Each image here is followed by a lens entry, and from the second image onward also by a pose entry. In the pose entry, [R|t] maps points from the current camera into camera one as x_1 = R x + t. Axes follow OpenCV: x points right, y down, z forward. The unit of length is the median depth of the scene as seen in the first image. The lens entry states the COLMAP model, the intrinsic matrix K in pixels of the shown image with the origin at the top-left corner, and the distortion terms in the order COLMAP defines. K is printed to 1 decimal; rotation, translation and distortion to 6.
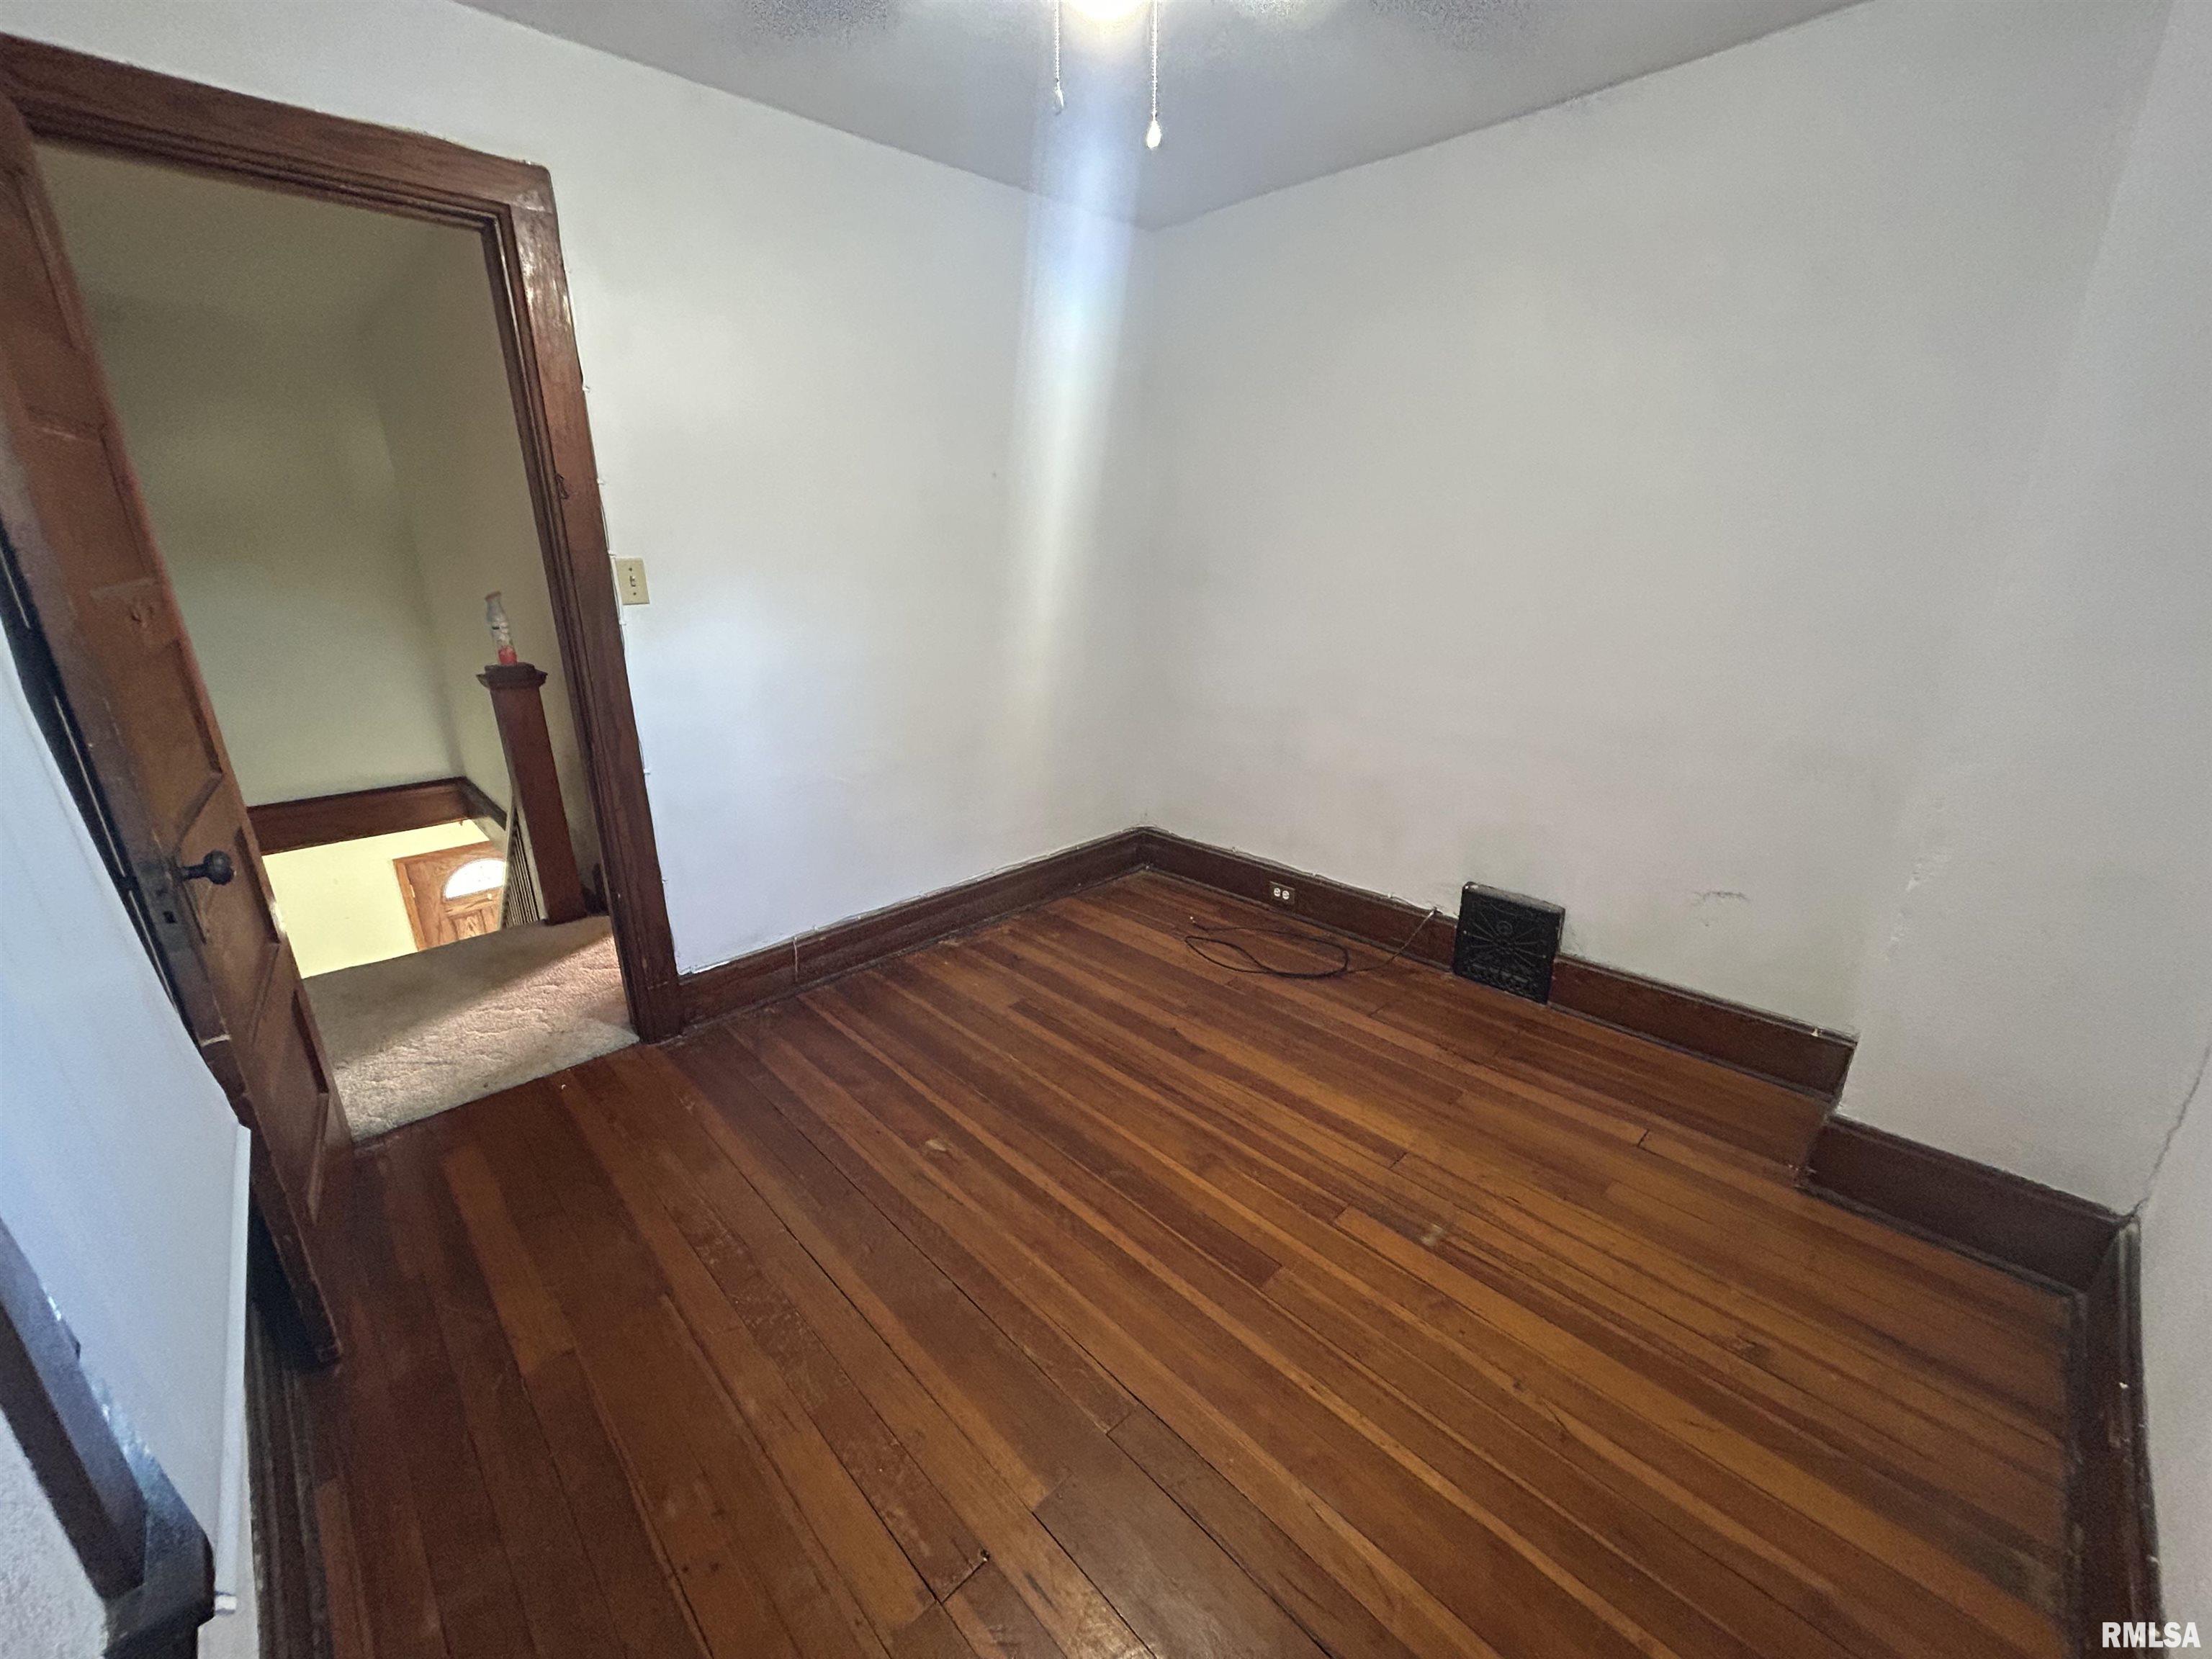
lens RADIAL K [[893.7, 0, 1106.0], [0, 893.7, 829.5], [0, 0, 1]] dist [0.000510, 0.000175]
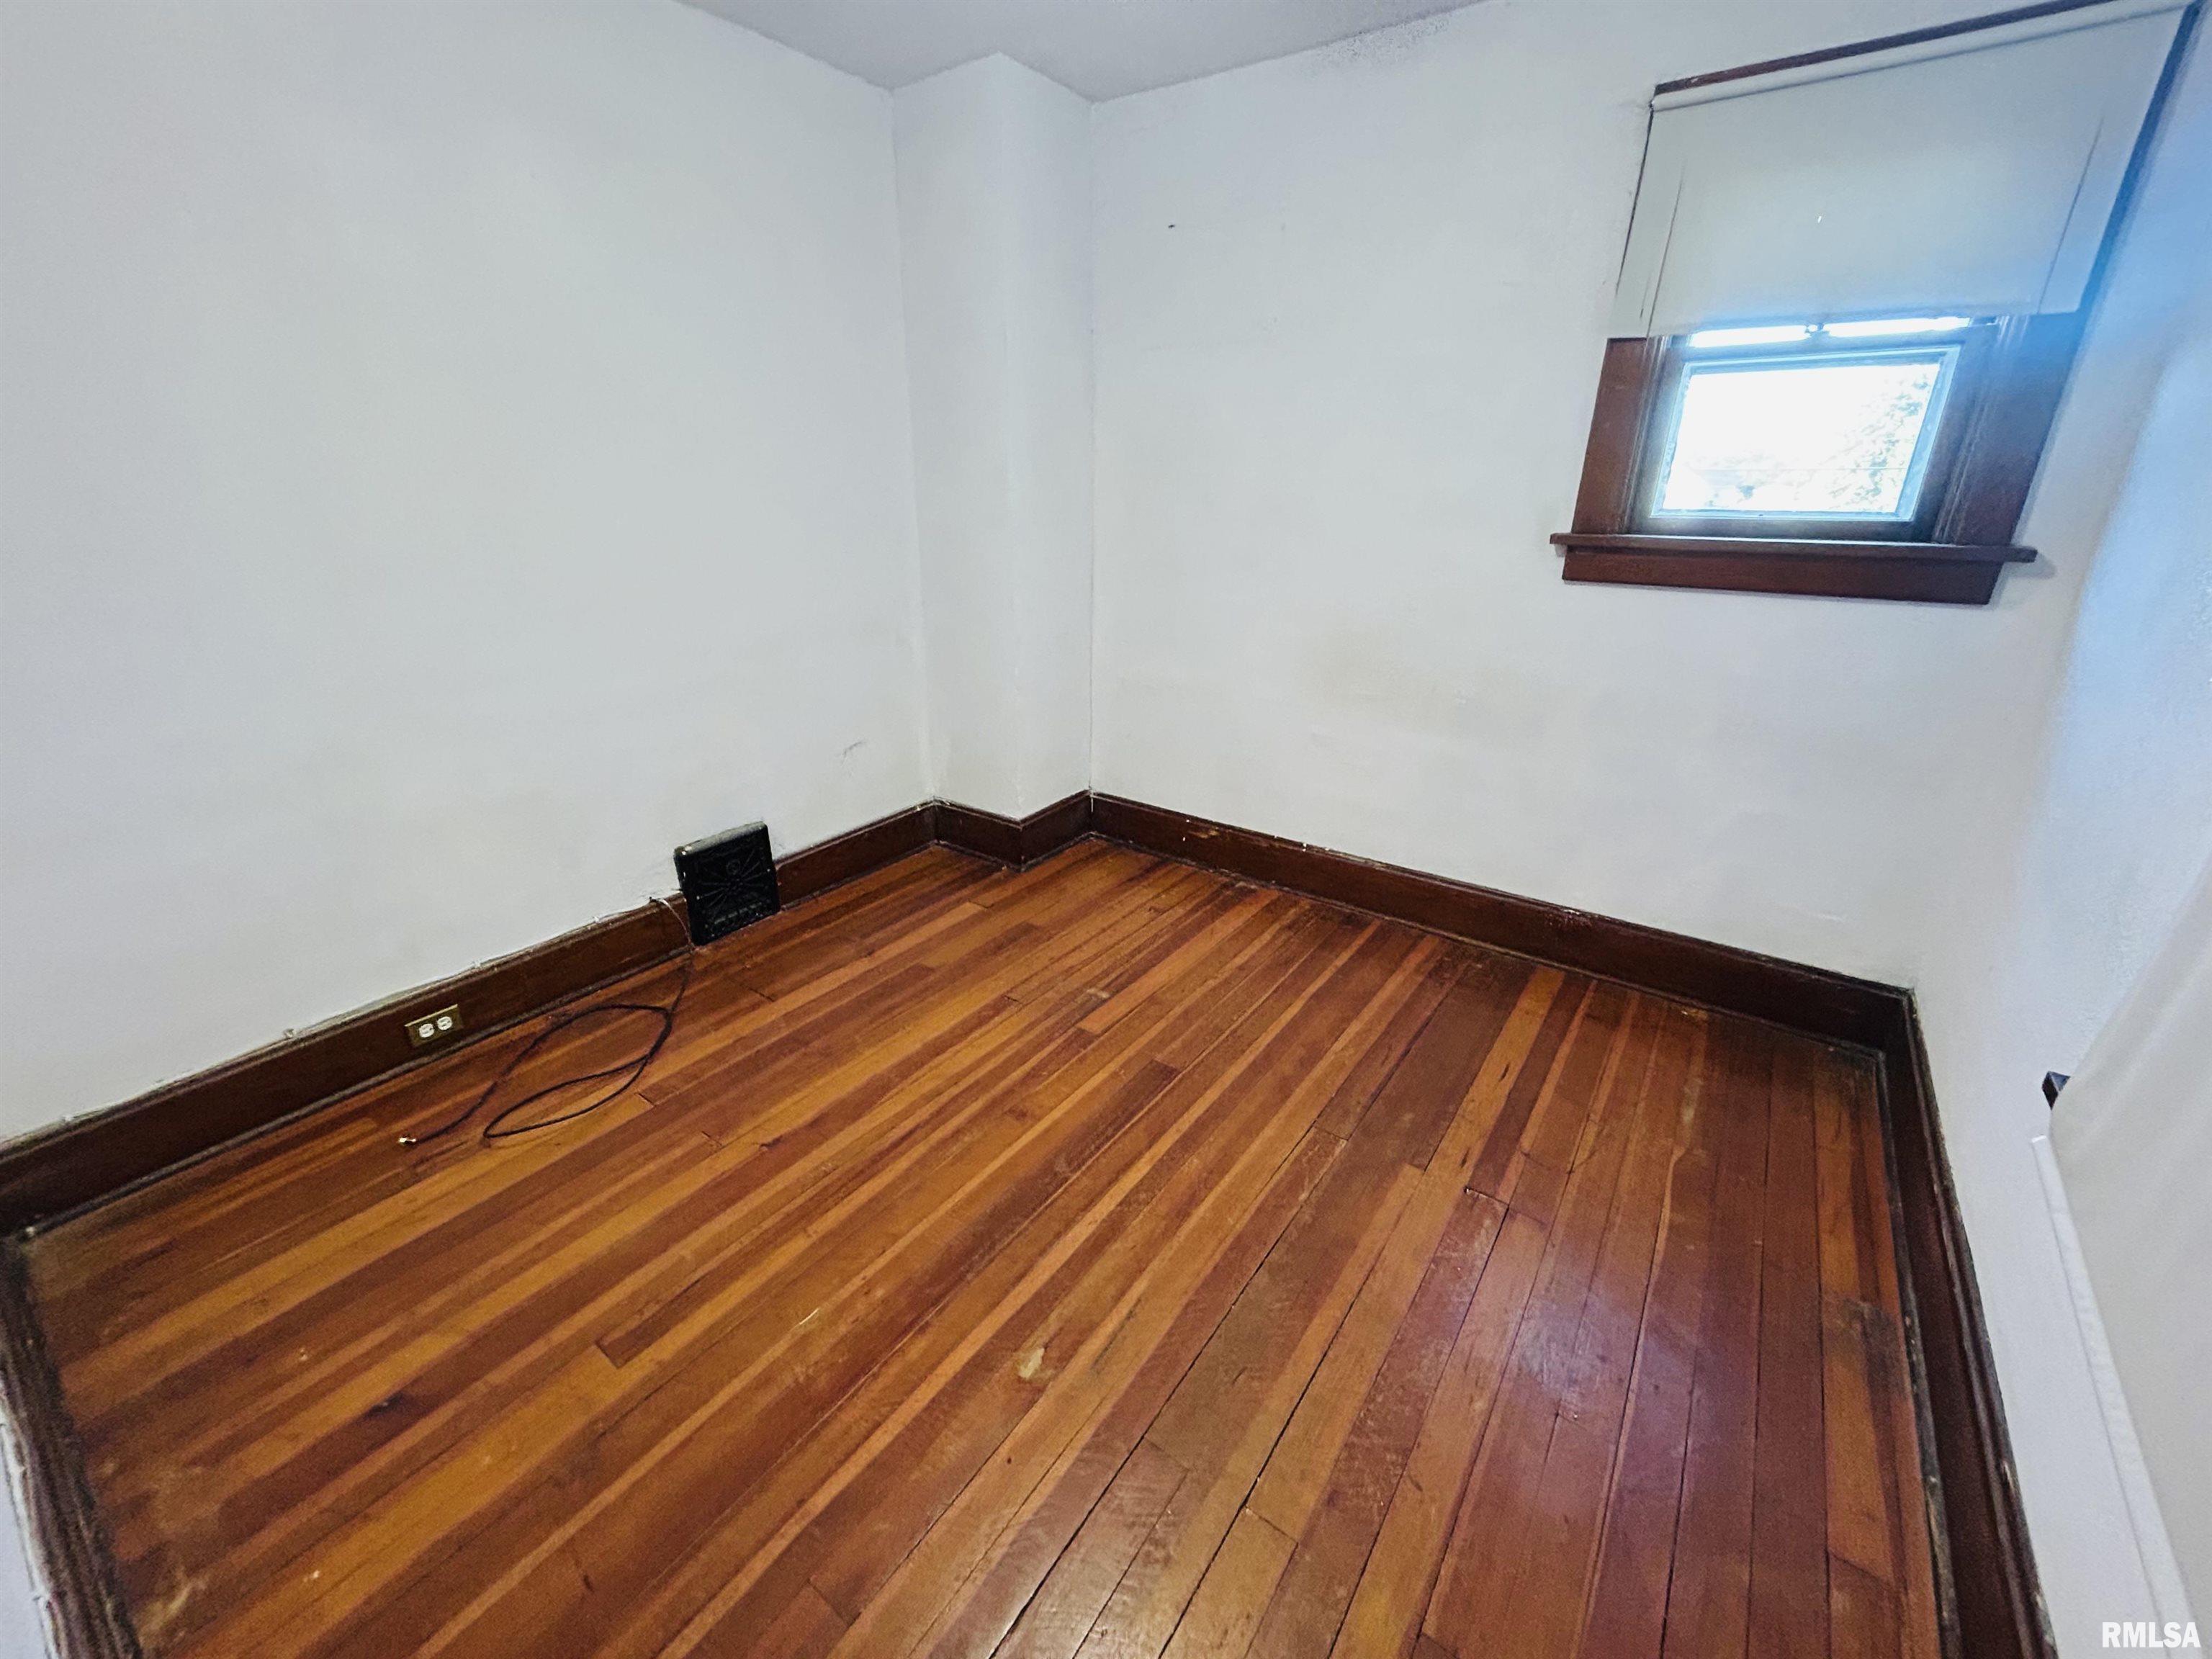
lens RADIAL K [[893.7, 0, 1106.0], [0, 893.7, 829.5], [0, 0, 1]] dist [0.000510, 0.000175]
pose [[-0.175352, -0.354387, 0.918511, -0.598843], [0.310463, 0.865457, 0.393187, -0.215351], [-0.934272, 0.354110, -0.041735, 0.739297]]
